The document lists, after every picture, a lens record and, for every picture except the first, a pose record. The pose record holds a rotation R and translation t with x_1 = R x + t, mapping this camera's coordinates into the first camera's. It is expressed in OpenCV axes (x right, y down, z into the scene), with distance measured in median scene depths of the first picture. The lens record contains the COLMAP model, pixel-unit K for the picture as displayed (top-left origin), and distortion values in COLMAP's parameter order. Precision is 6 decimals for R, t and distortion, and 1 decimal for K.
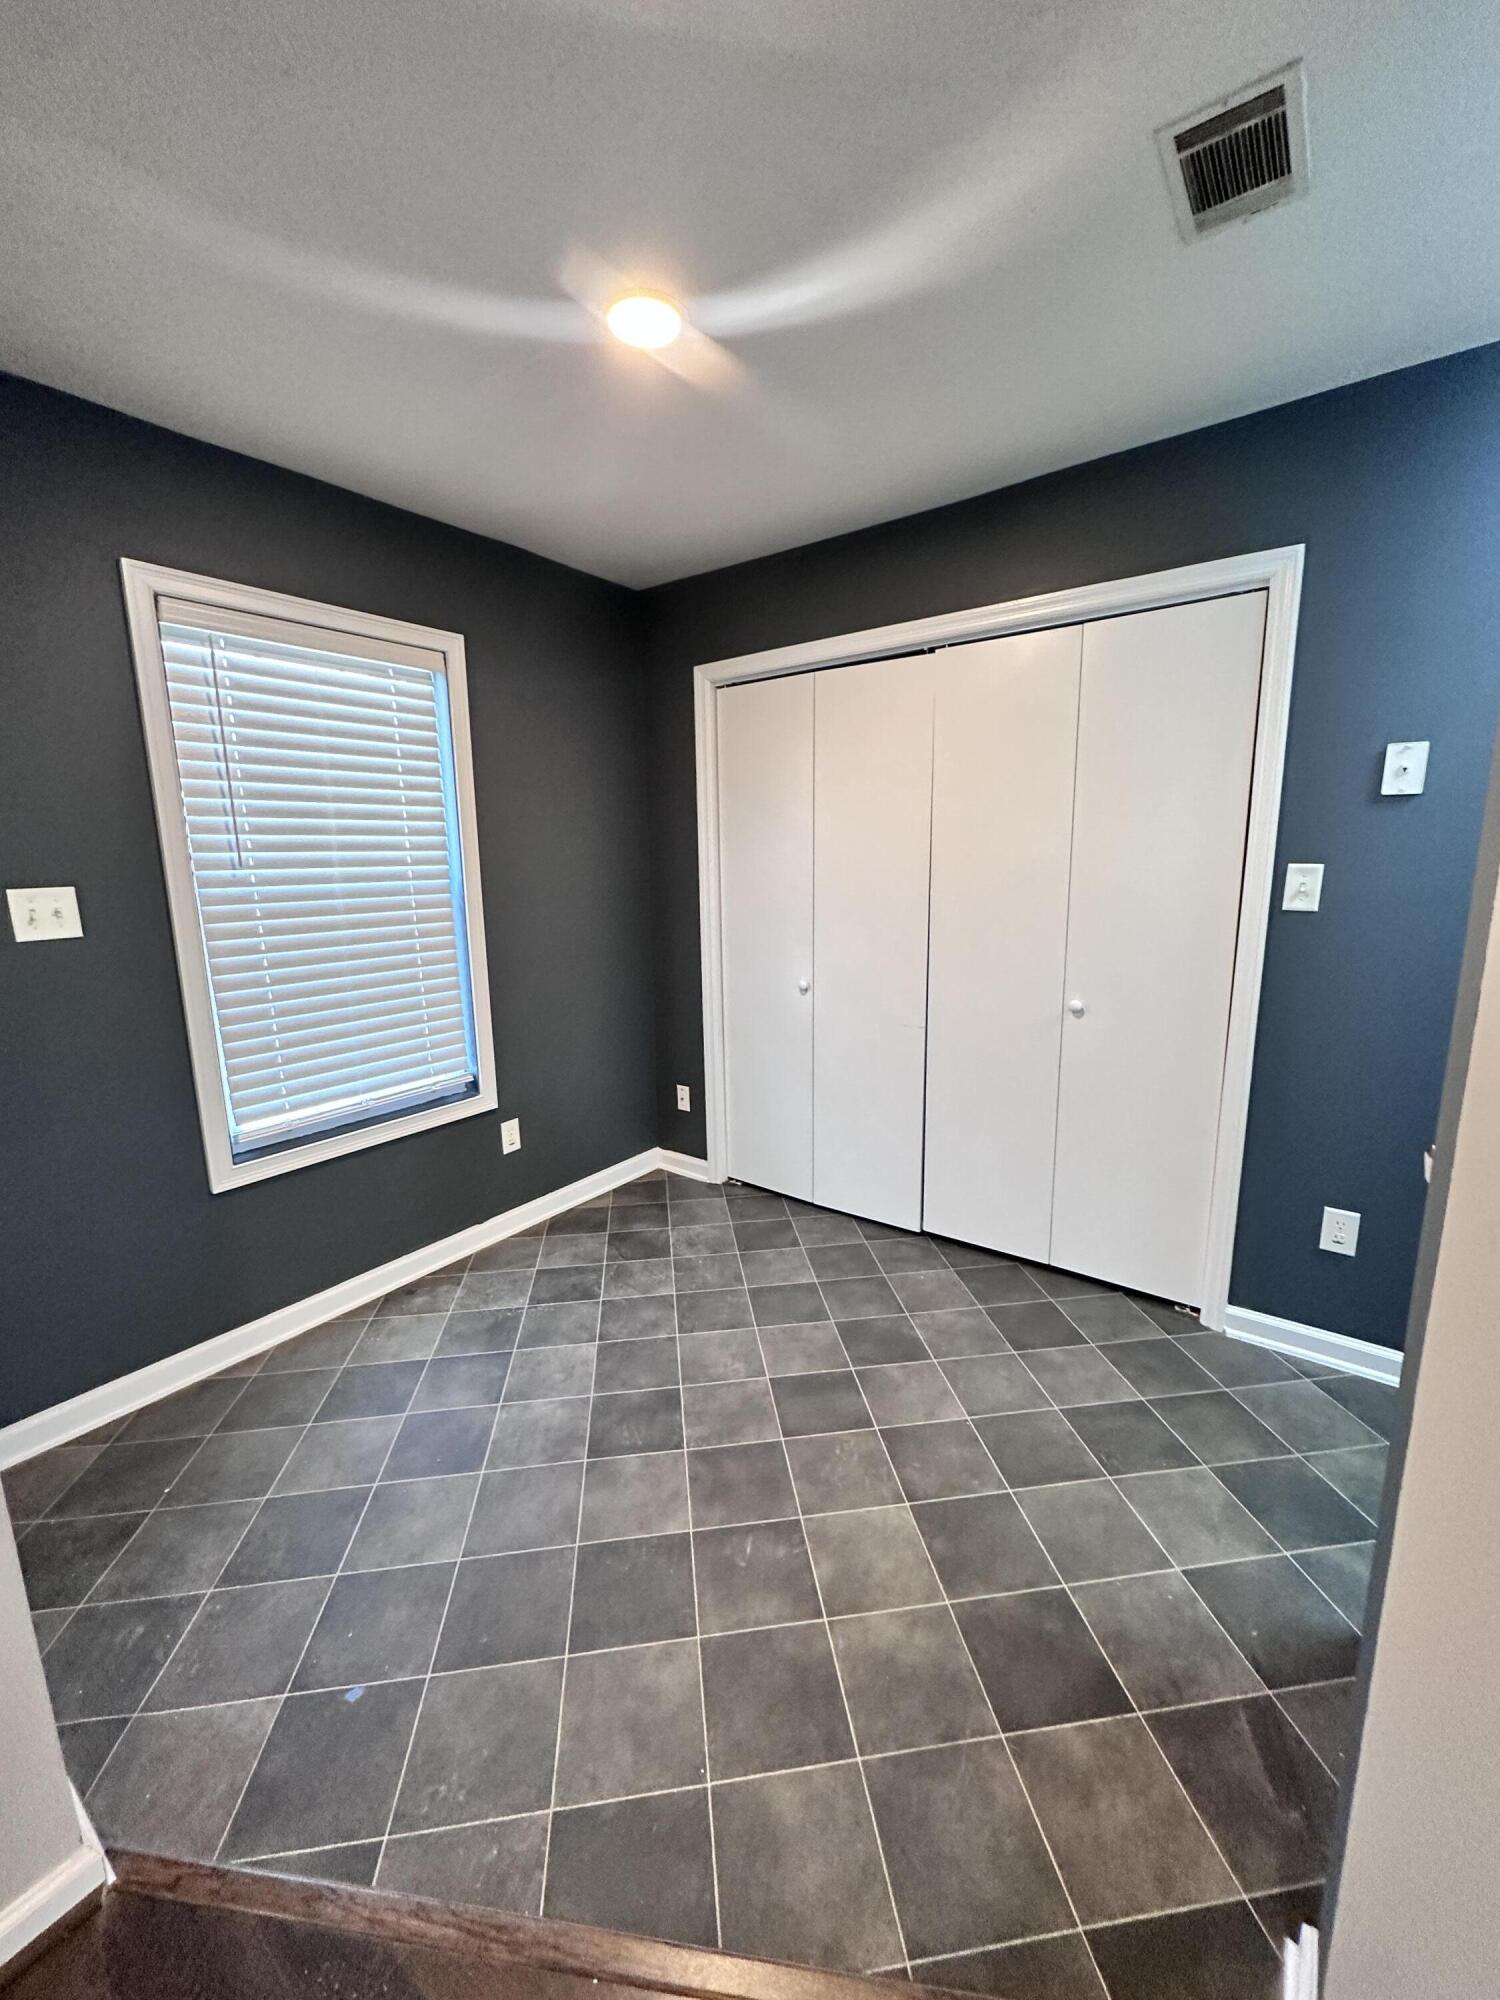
lens RADIAL K [[793.1, 0, 754.4], [0, 793.1, 1003.3], [0, 0, 1]] dist [-0.004853, 0.000894]
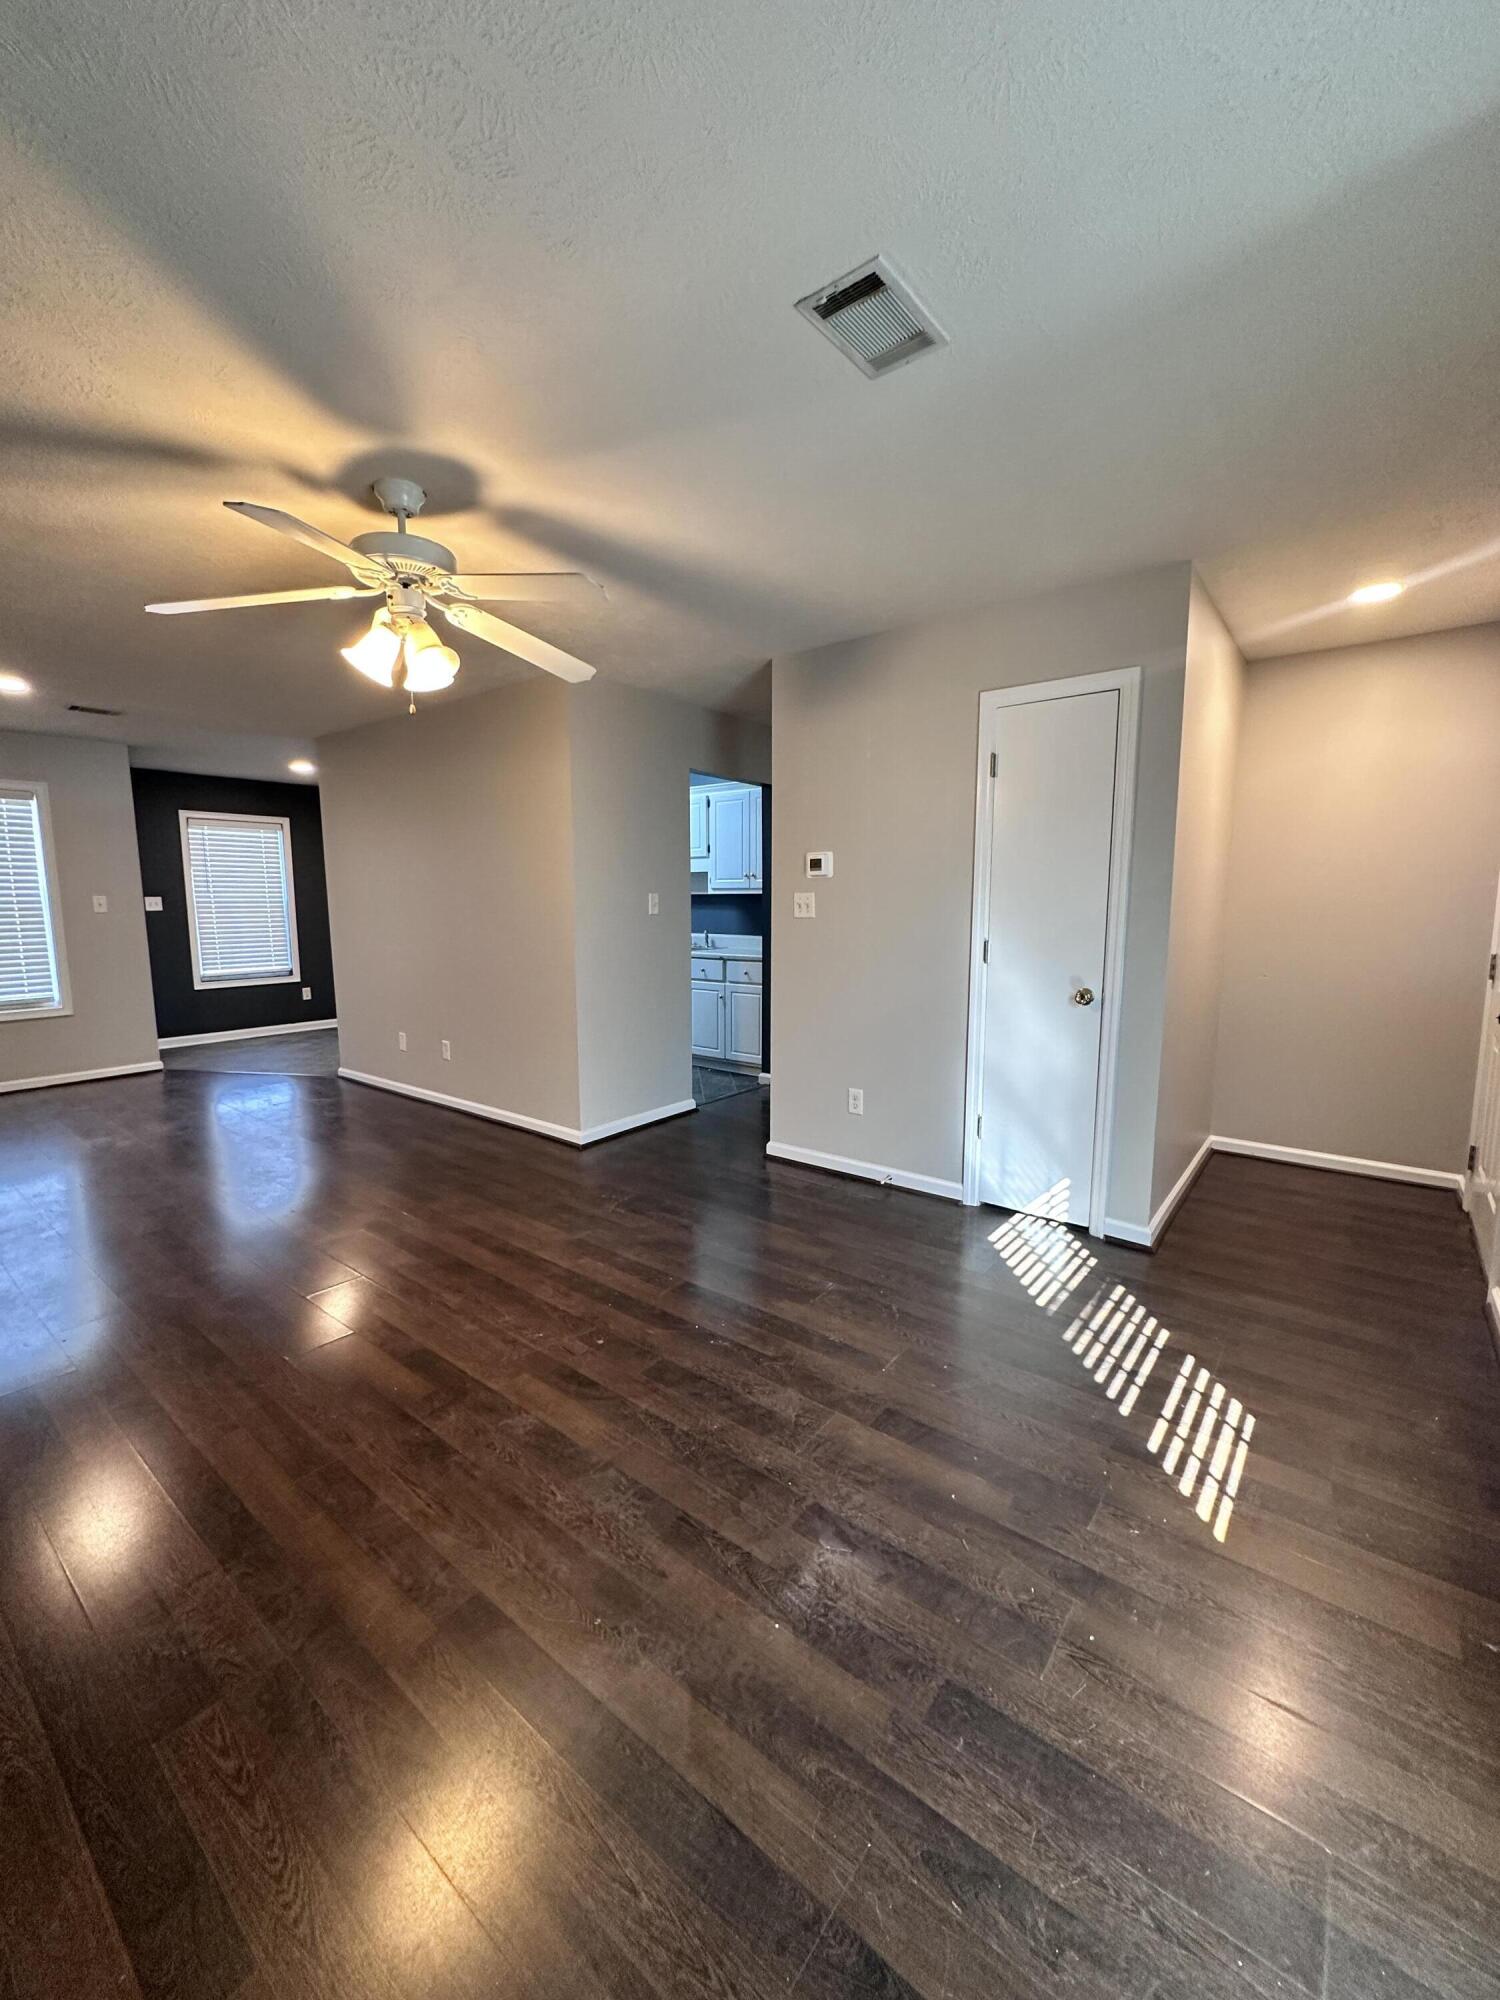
lens RADIAL K [[793.1, 0, 752.0], [0, 793.1, 1001.2], [0, 0, 1]] dist [-0.004853, 0.000894]
pose [[0.999613, 0.015539, -0.023057, 1.638904], [-0.016833, 0.998231, -0.057018, 0.413076], [0.022130, 0.057385, 0.998107, -2.139392]]
